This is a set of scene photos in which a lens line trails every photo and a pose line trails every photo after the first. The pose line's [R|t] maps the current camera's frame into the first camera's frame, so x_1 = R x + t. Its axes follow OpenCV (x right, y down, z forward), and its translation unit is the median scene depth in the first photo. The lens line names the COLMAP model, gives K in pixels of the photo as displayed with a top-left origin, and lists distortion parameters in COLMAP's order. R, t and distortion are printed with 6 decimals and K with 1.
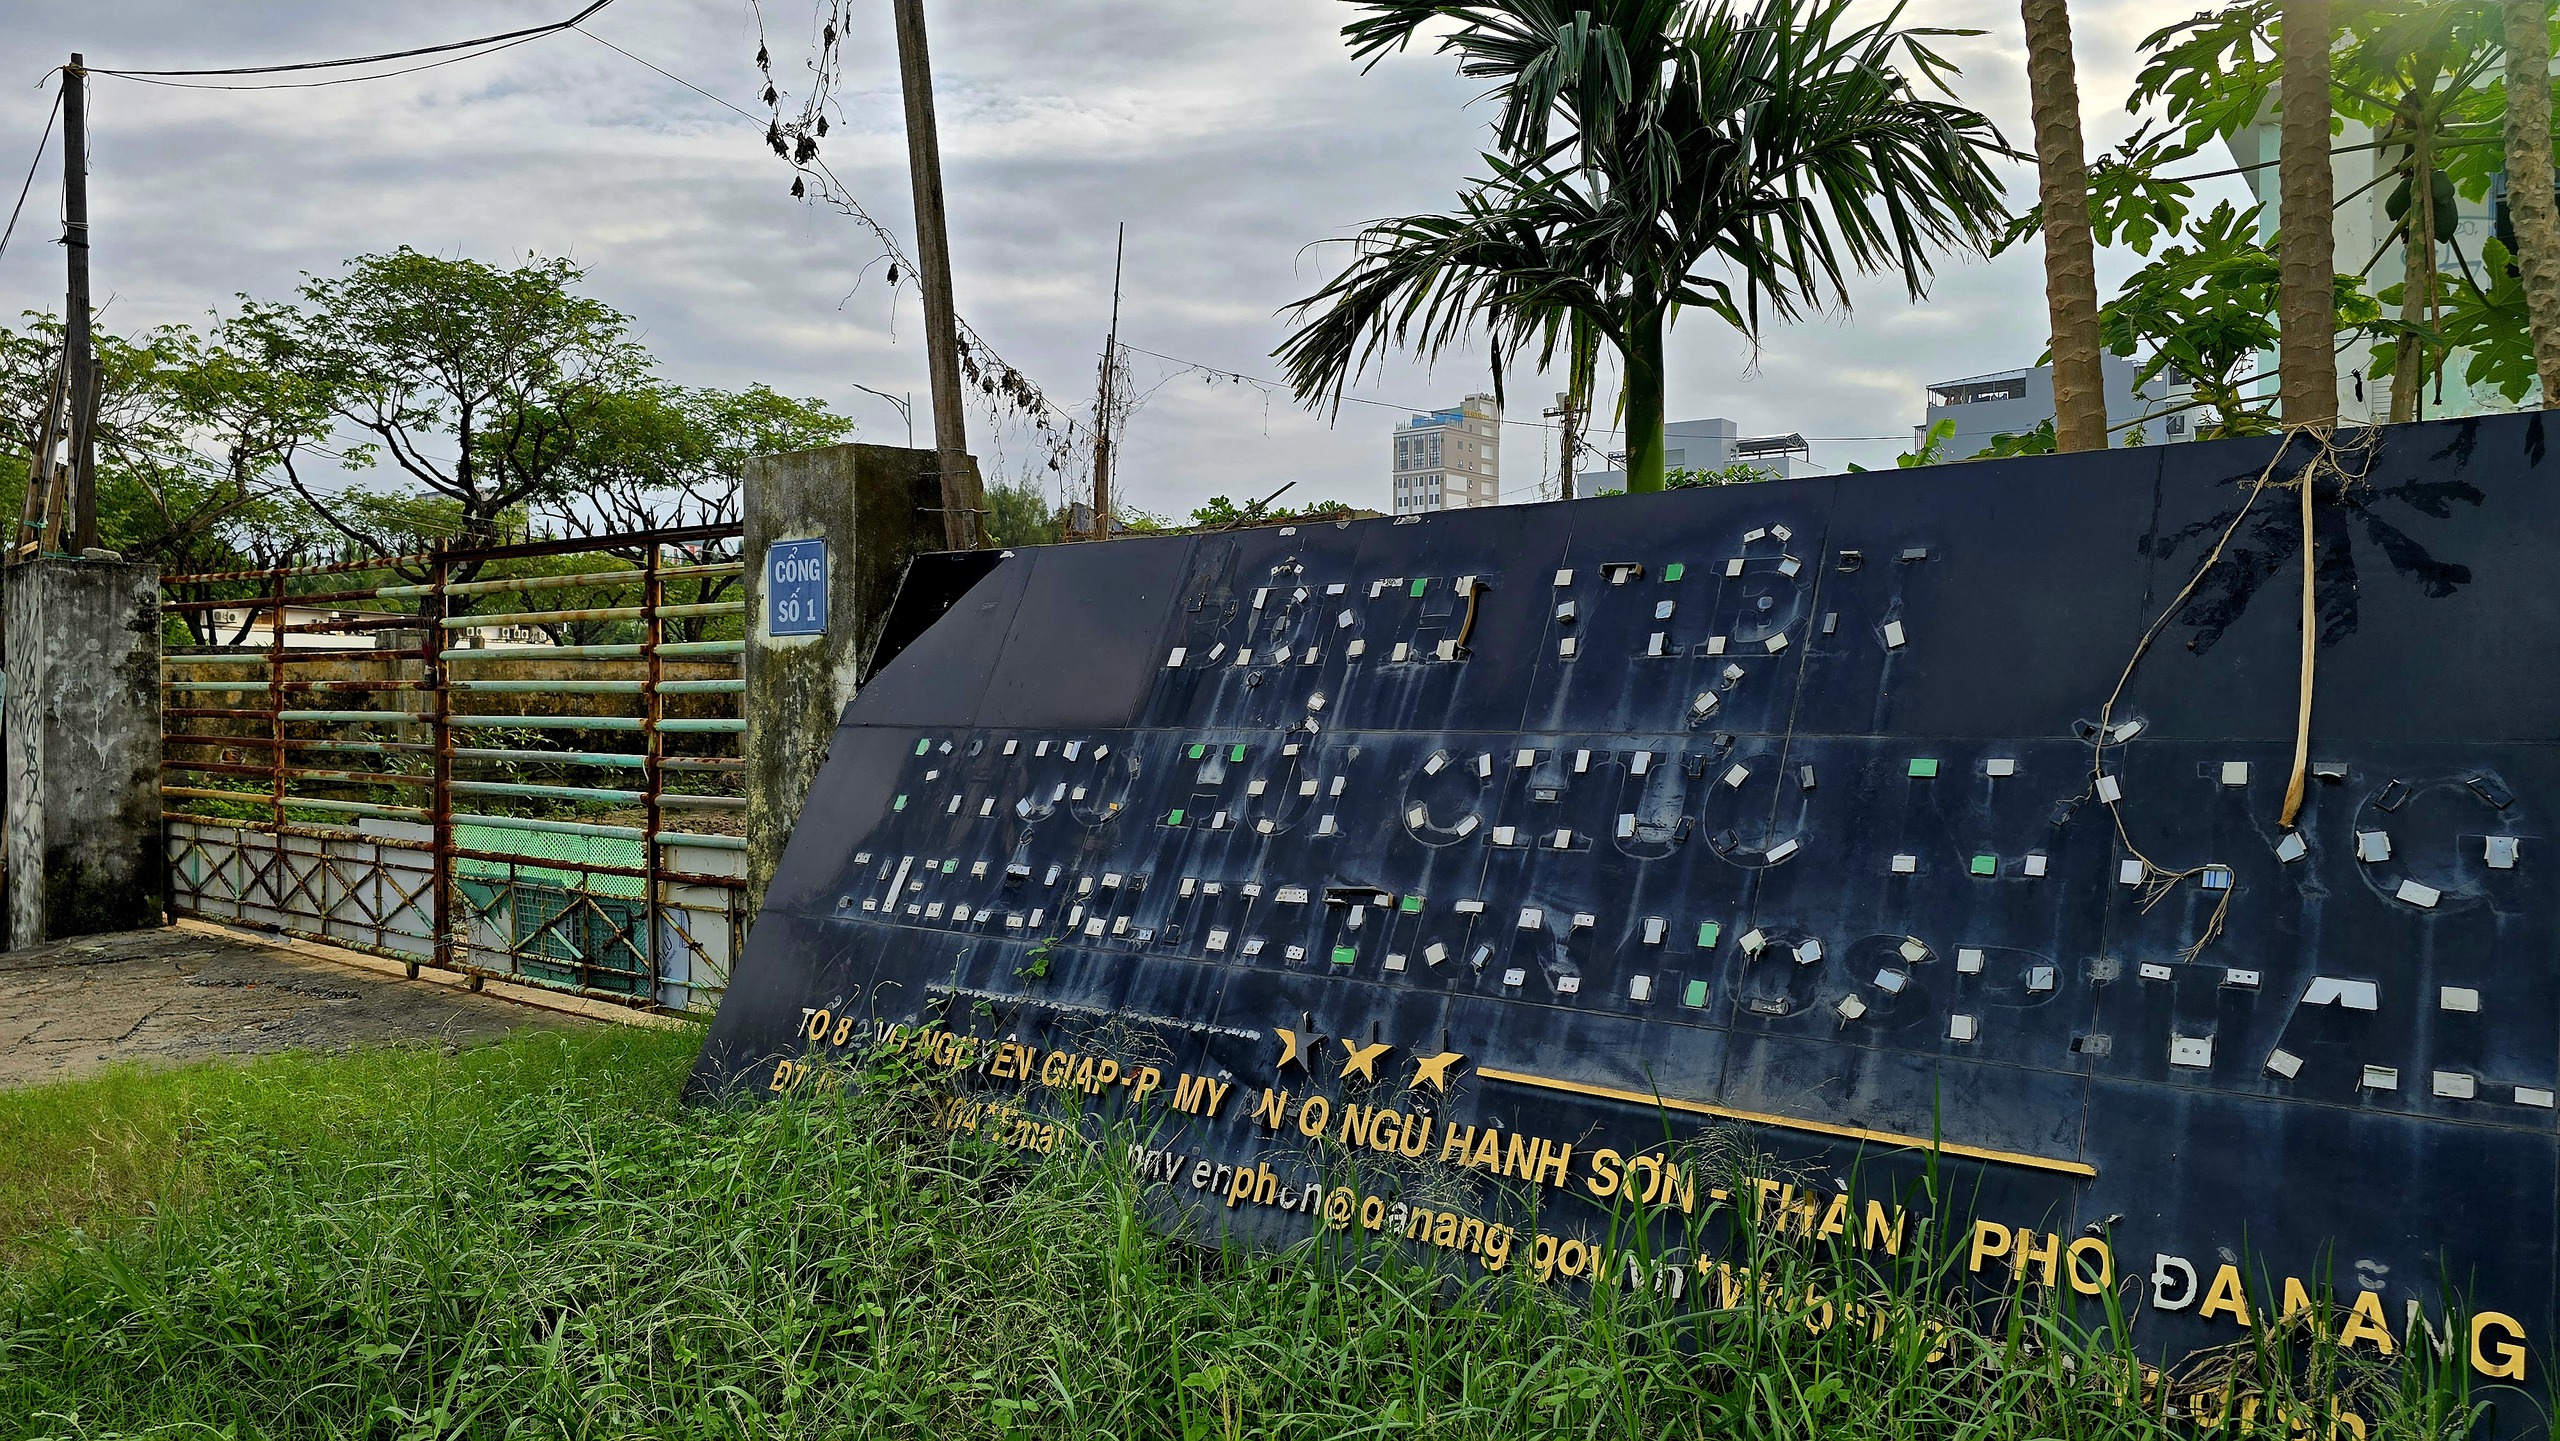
lens RADIAL K [[1769.0, 0, 1282.6], [0, 1769.0, 731.3], [0, 0, 1]] dist [0.037351, -0.001156]
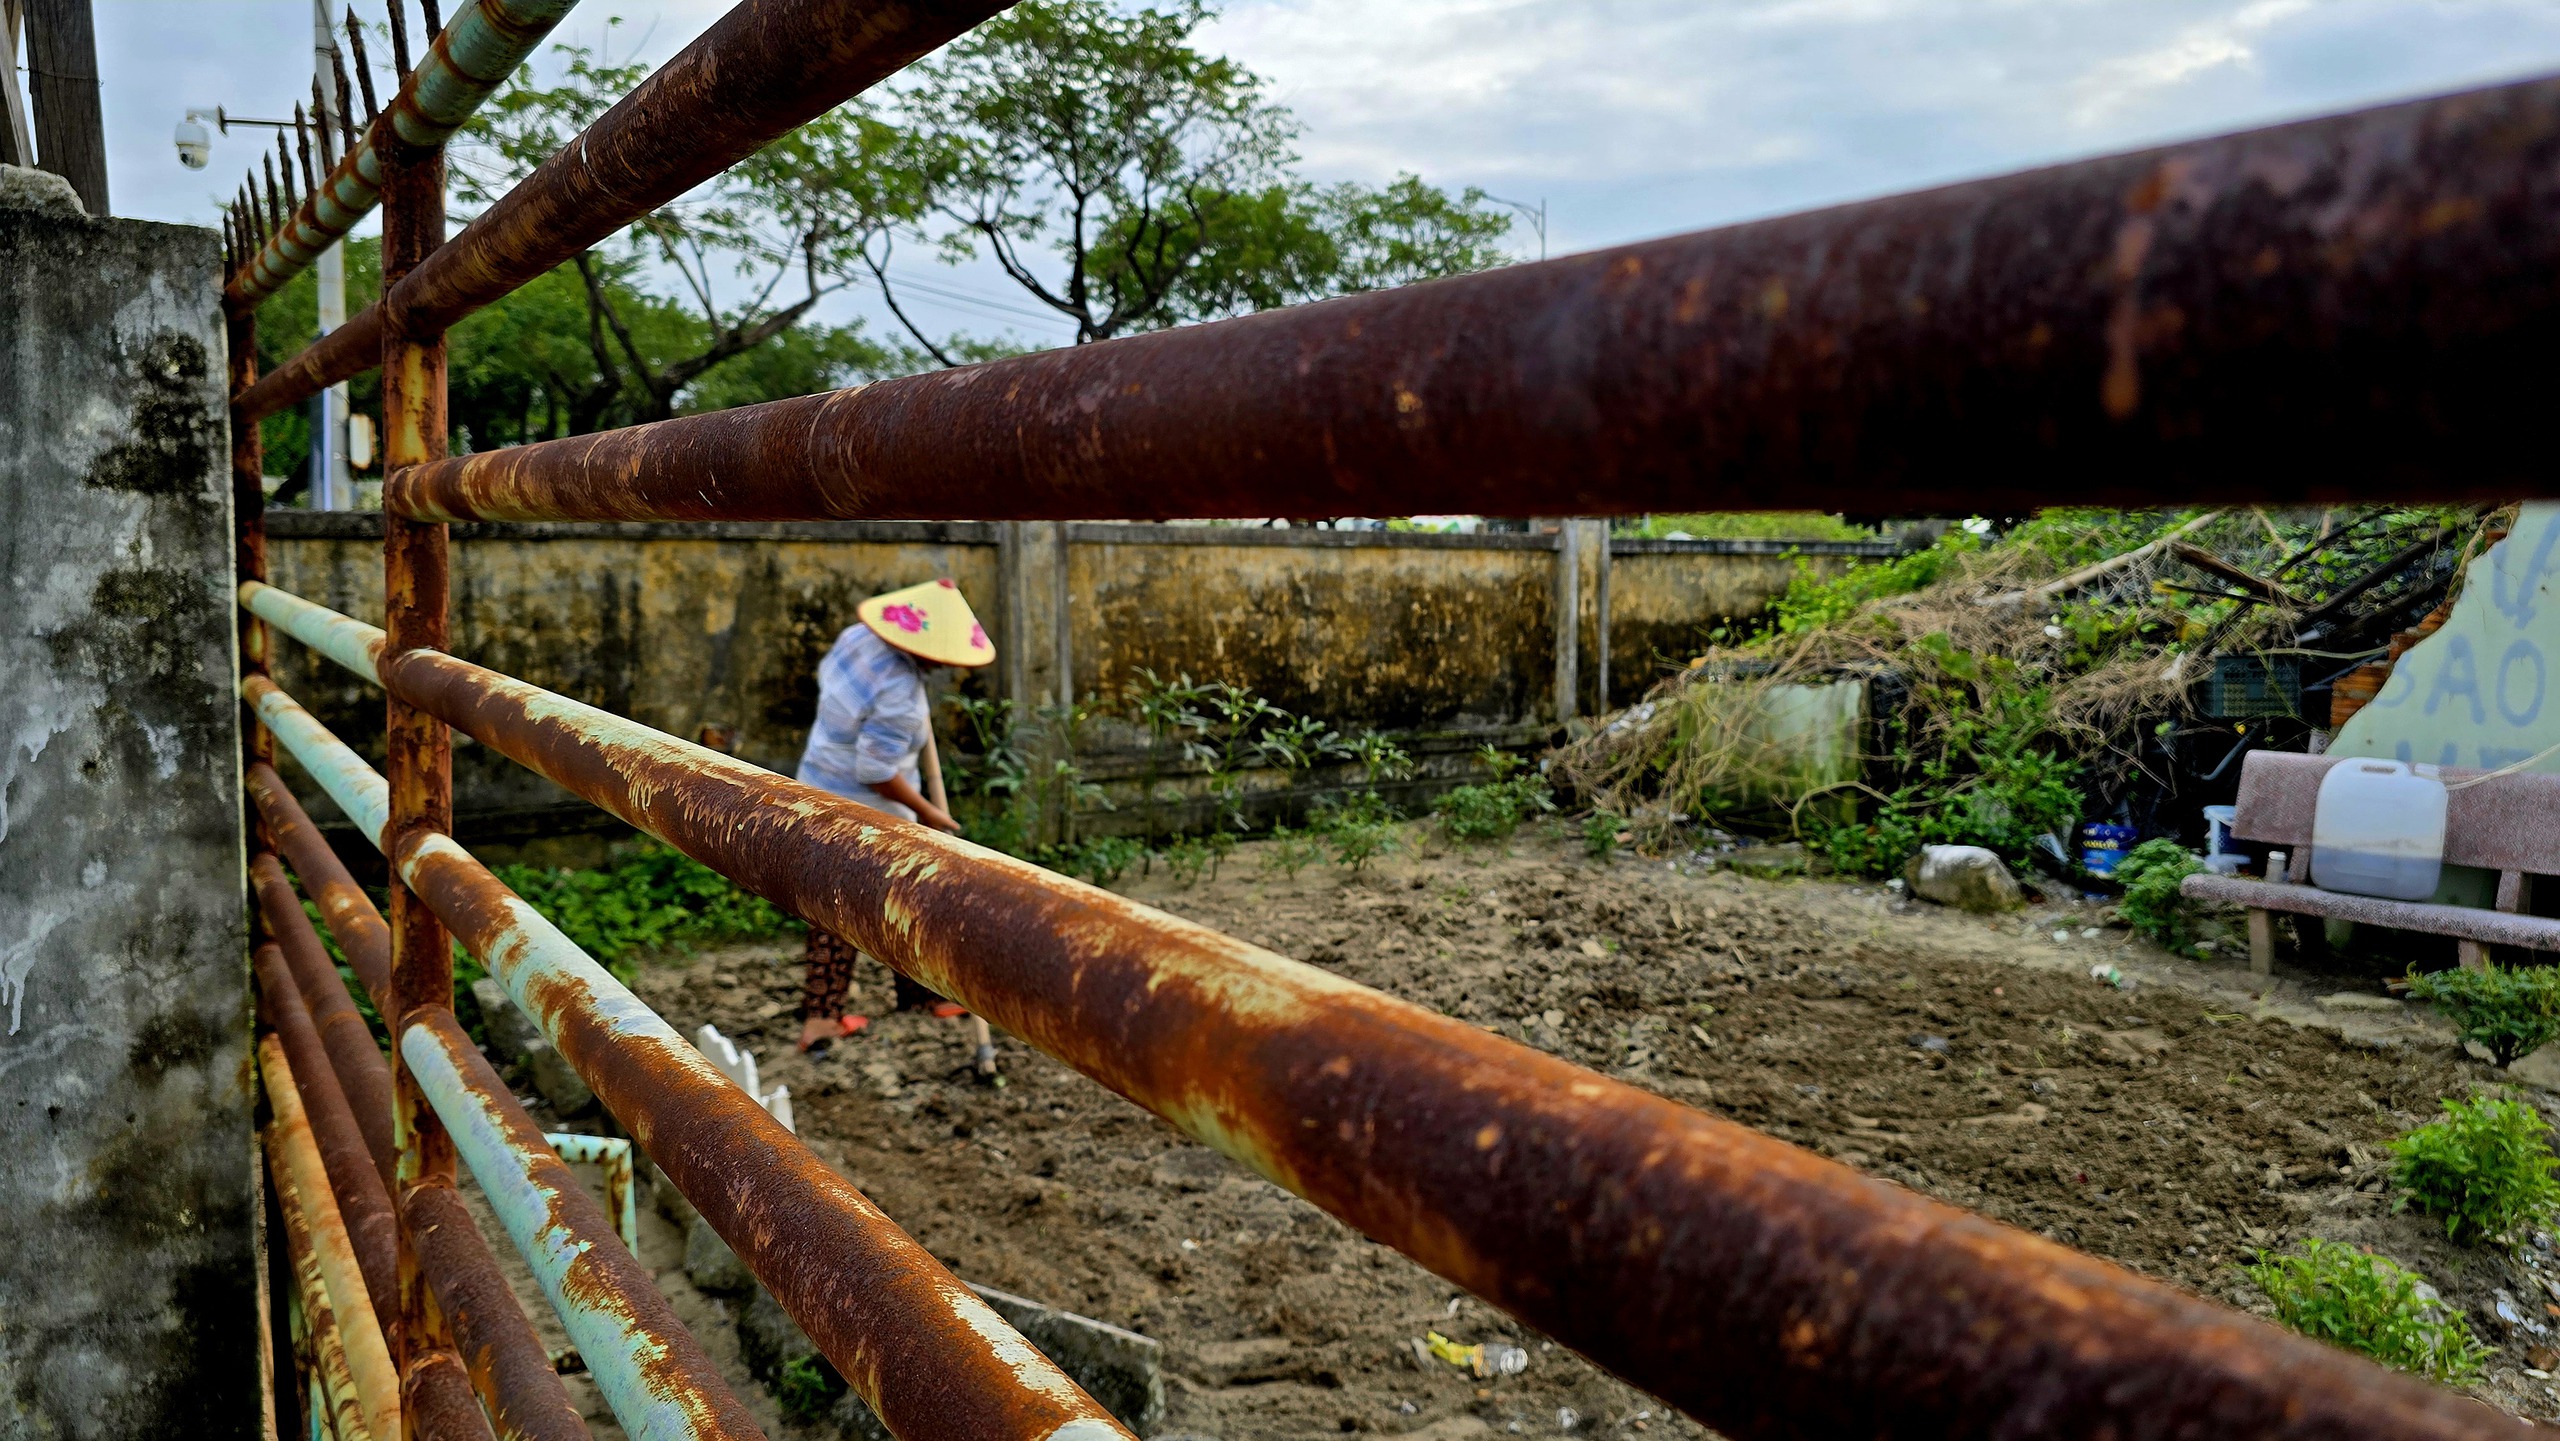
lens RADIAL K [[1769.0, 0, 1276.2], [0, 1769.0, 715.2], [0, 0, 1]] dist [0.037351, -0.001156]
pose [[0.953940, 0.036073, -0.297822, -0.142580], [-0.014081, 0.997034, 0.075660, -0.015977], [0.299668, -0.067981, 0.951619, 0.282507]]
